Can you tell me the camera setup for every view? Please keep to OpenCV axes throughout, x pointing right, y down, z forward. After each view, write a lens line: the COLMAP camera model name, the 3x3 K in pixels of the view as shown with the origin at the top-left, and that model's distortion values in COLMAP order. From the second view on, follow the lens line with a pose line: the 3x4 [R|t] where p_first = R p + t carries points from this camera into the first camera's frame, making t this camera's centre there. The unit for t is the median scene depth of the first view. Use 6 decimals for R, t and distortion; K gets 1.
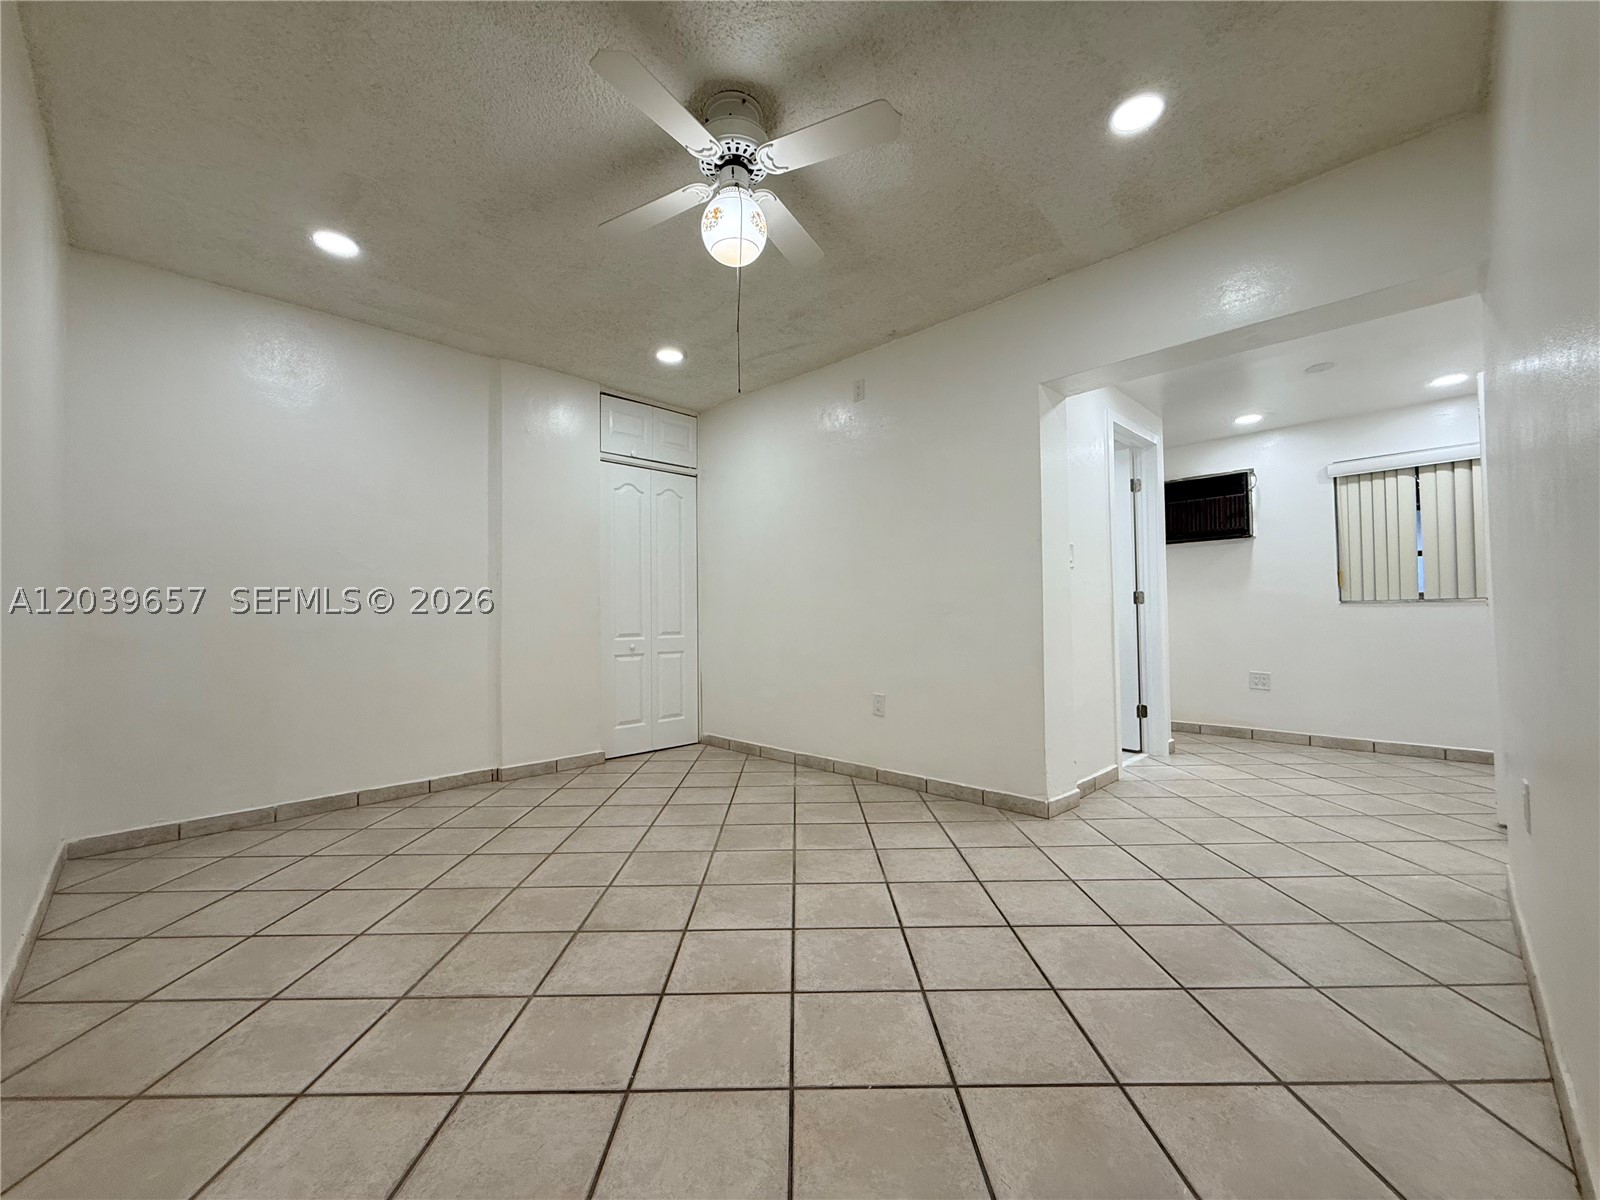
lens RADIAL K [[638.7, 0, 793.3], [0, 638.7, 598.7], [0, 0, 1]] dist [0.000566, 0.000700]
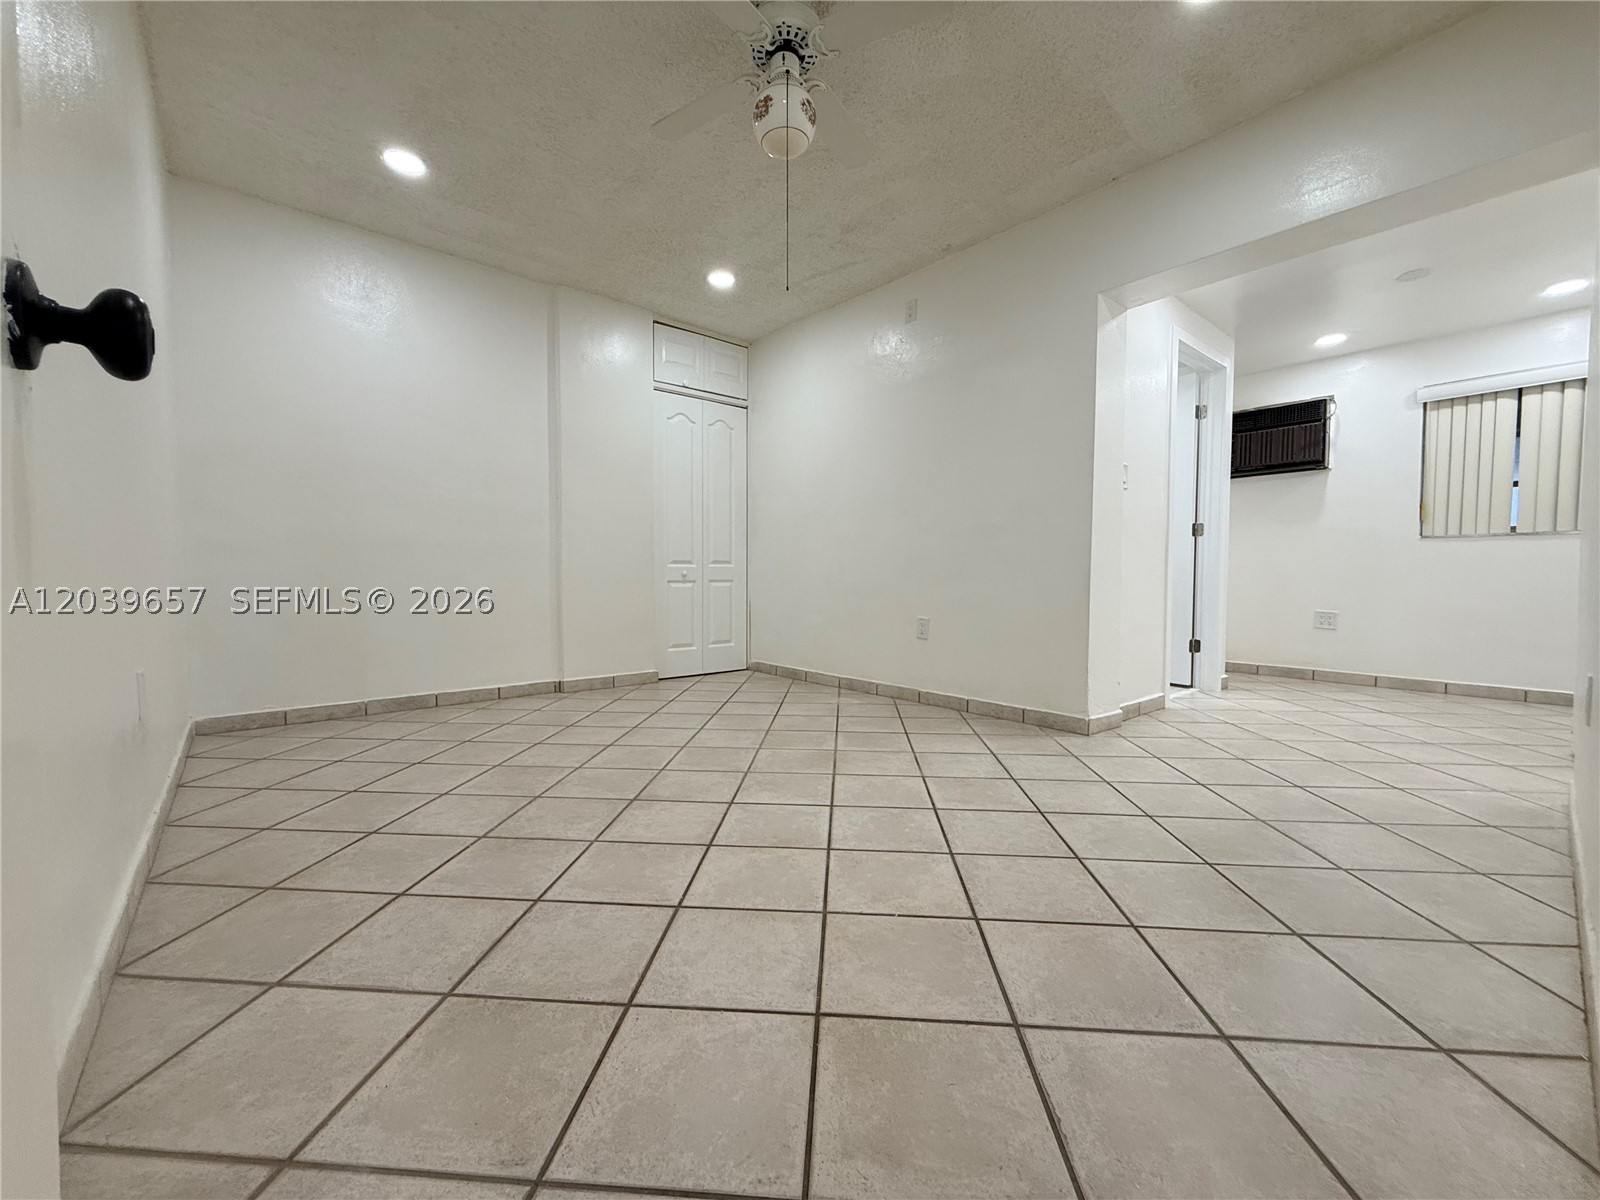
lens RADIAL K [[638.7, 0, 793.8], [0, 638.7, 599.8], [0, 0, 1]] dist [0.000566, 0.000700]
pose [[0.996859, 0.018288, -0.077050, 0.008242], [-0.013184, 0.997716, 0.066242, 0.066989], [0.078086, -0.065018, 0.994824, -0.027504]]
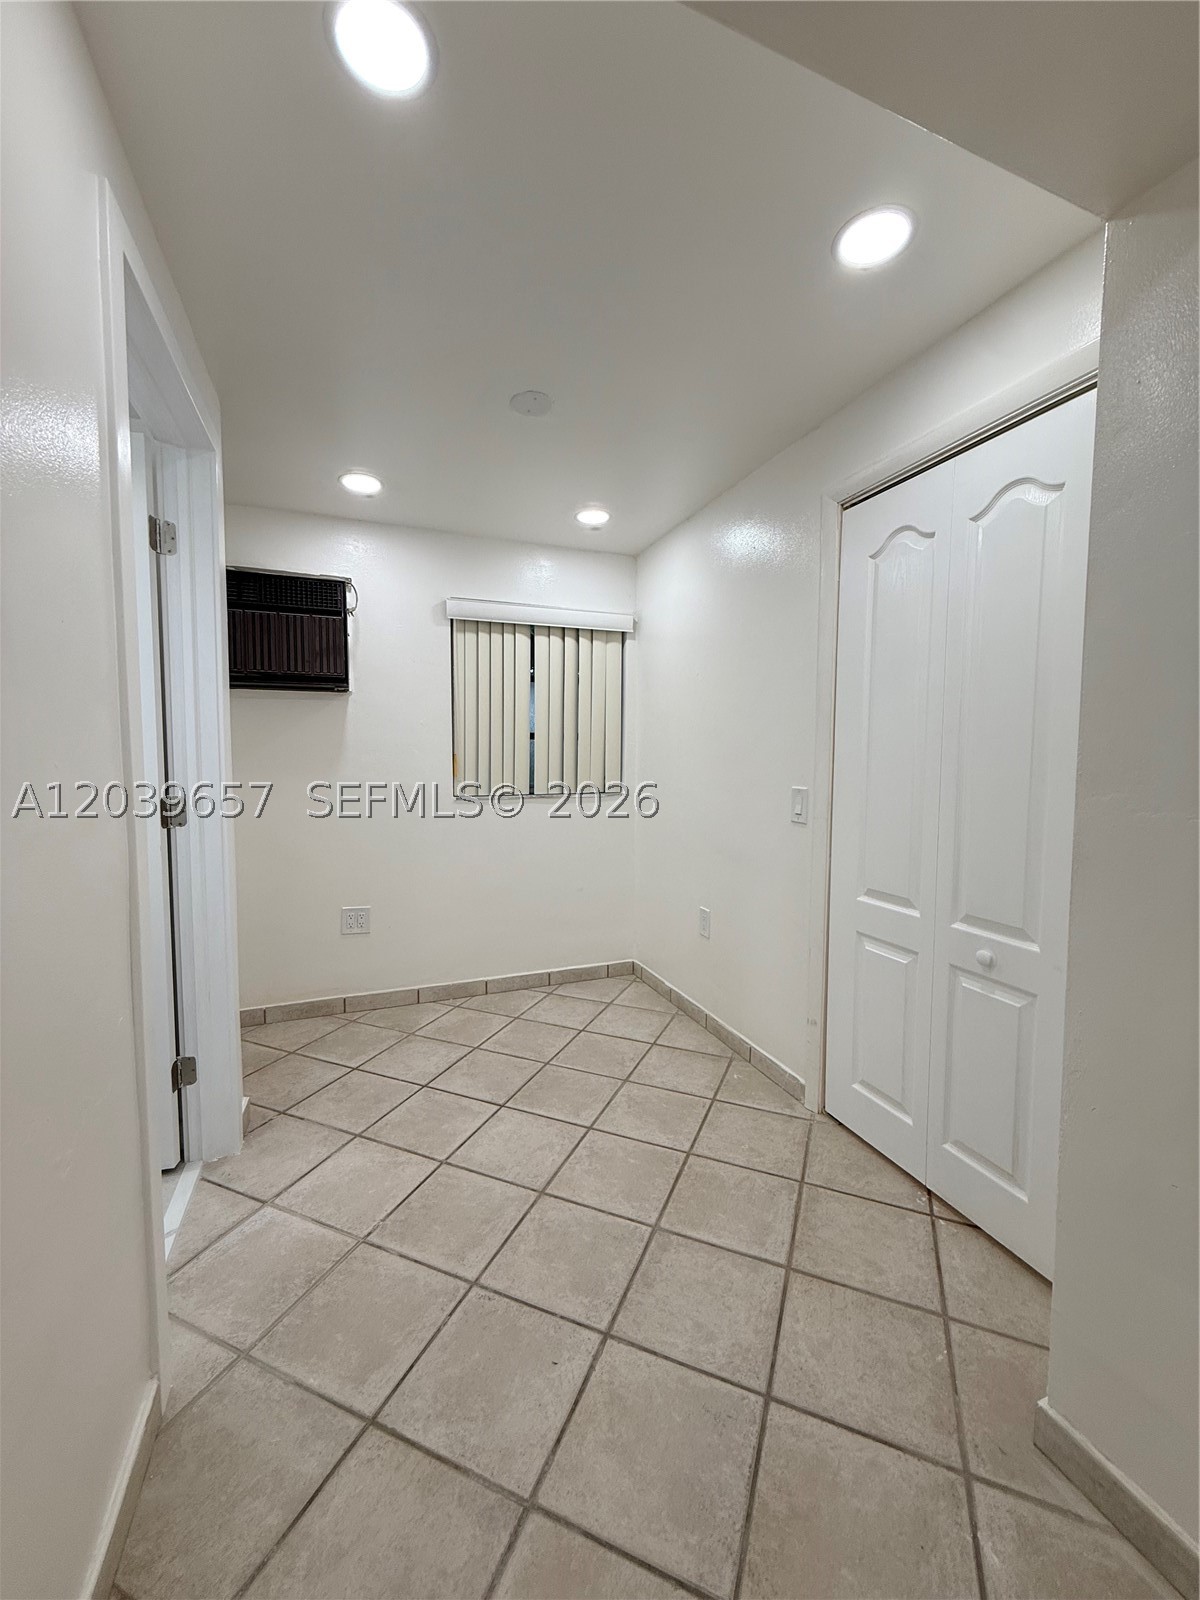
lens RADIAL K [[638.7, 0, 606.1], [0, 638.7, 797.3], [0, 0, 1]] dist [0.000566, 0.000700]
pose [[0.378837, -0.052332, 0.923983, 0.363259], [-0.035885, 0.996818, 0.071170, -0.073371], [-0.924767, -0.060119, 0.375754, 0.805613]]
